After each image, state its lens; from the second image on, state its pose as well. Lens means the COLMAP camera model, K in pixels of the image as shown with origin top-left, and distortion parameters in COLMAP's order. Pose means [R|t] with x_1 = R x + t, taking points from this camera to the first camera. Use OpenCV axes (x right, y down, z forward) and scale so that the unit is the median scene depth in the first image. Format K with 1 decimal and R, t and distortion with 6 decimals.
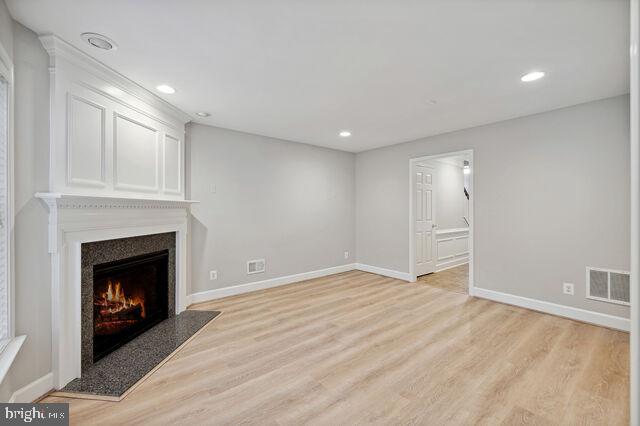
lens RADIAL K [[275.6, 0, 319.1], [0, 275.6, 212.8], [0, 0, 1]] dist [0.002735, 0.000446]
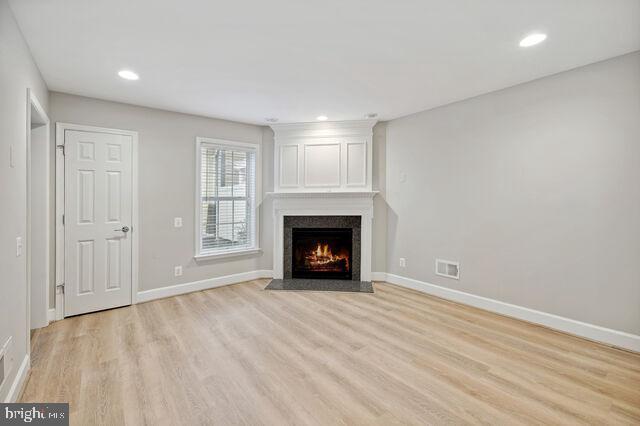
lens RADIAL K [[275.6, 0, 306.1], [0, 275.6, 198.6], [0, 0, 1]] dist [0.002735, 0.000446]
pose [[-0.057564, -0.000128, -0.998342, 0.796278], [-0.000789, 1.000000, -0.000082, -0.012038], [0.998342, 0.000783, -0.057564, 0.853126]]
